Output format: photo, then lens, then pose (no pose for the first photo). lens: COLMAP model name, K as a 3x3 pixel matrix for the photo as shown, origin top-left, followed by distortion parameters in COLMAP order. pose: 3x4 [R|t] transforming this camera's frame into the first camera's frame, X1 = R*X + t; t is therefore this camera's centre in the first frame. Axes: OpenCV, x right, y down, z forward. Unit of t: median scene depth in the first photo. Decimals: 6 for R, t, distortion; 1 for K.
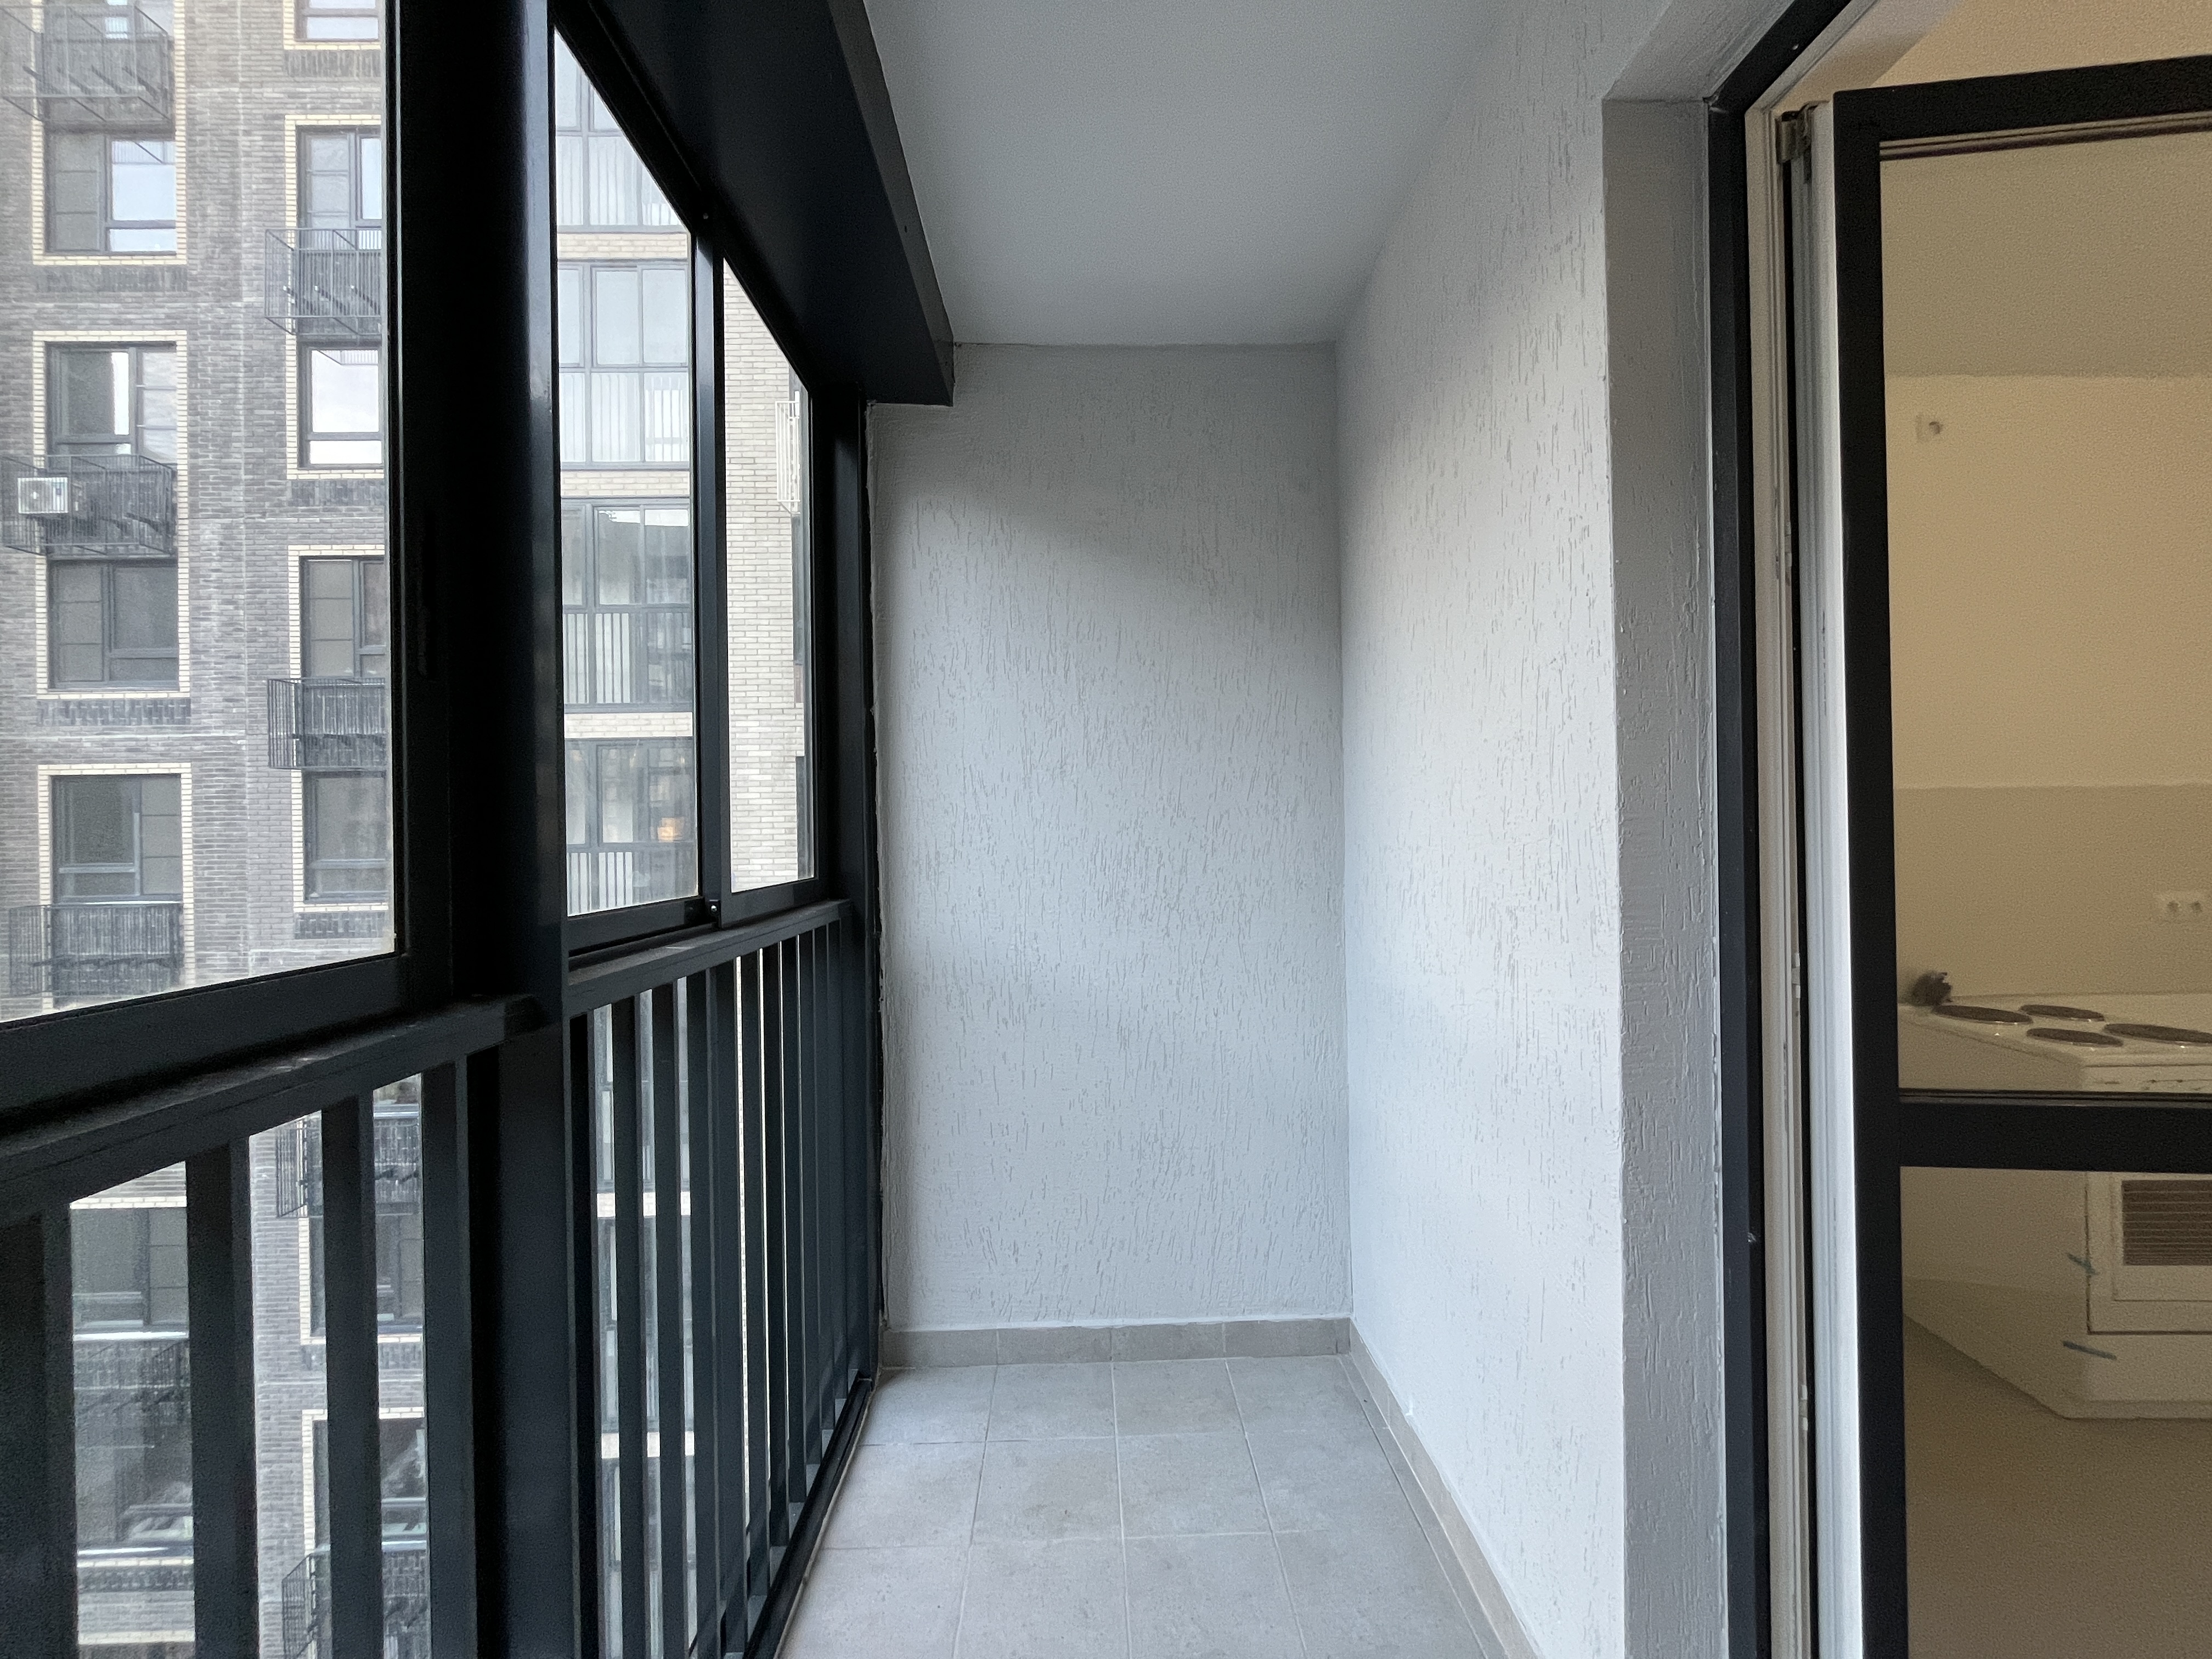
lens RADIAL K [[895.7, 0, 1097.7], [0, 895.7, 828.4], [0, 0, 1]] dist [-0.000639, -0.000071]
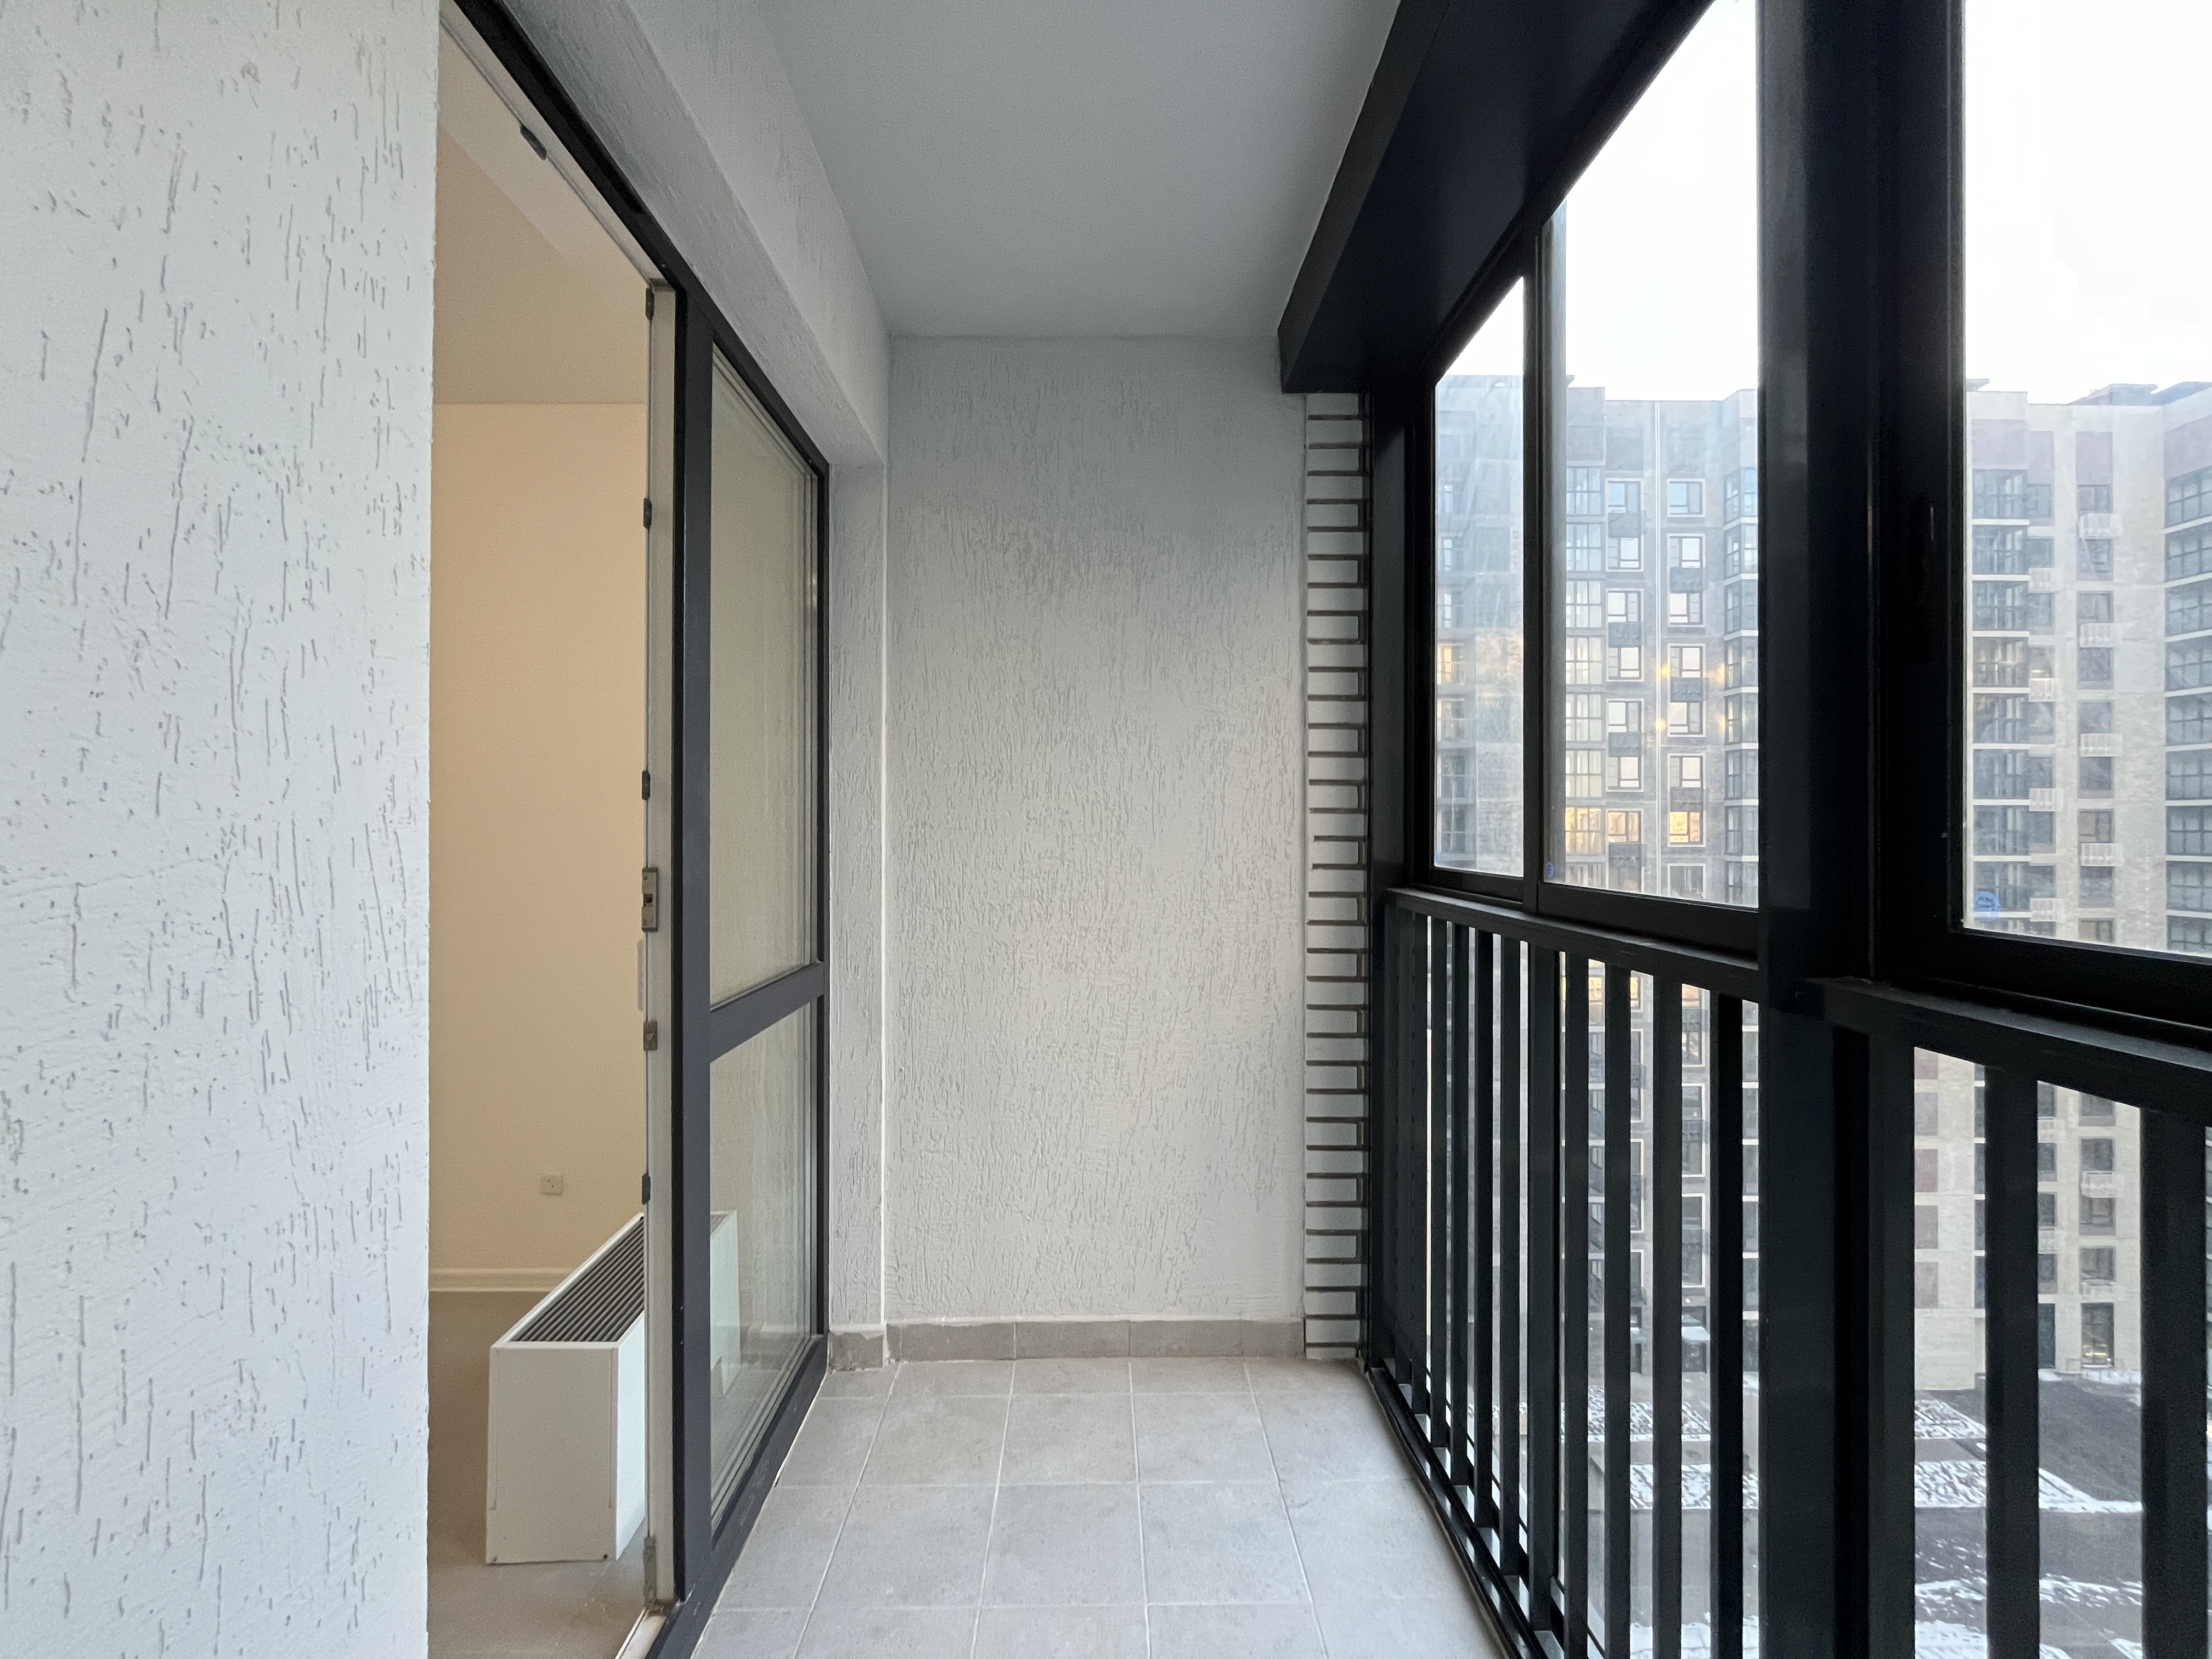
lens RADIAL K [[895.7, 0, 1105.7], [0, 895.7, 825.8], [0, 0, 1]] dist [-0.000639, -0.000071]
pose [[-0.999833, 0.016404, 0.008100, 0.098487], [0.016389, 0.999864, -0.001875, 0.003543], [-0.008130, -0.001742, -0.999965, 1.500186]]
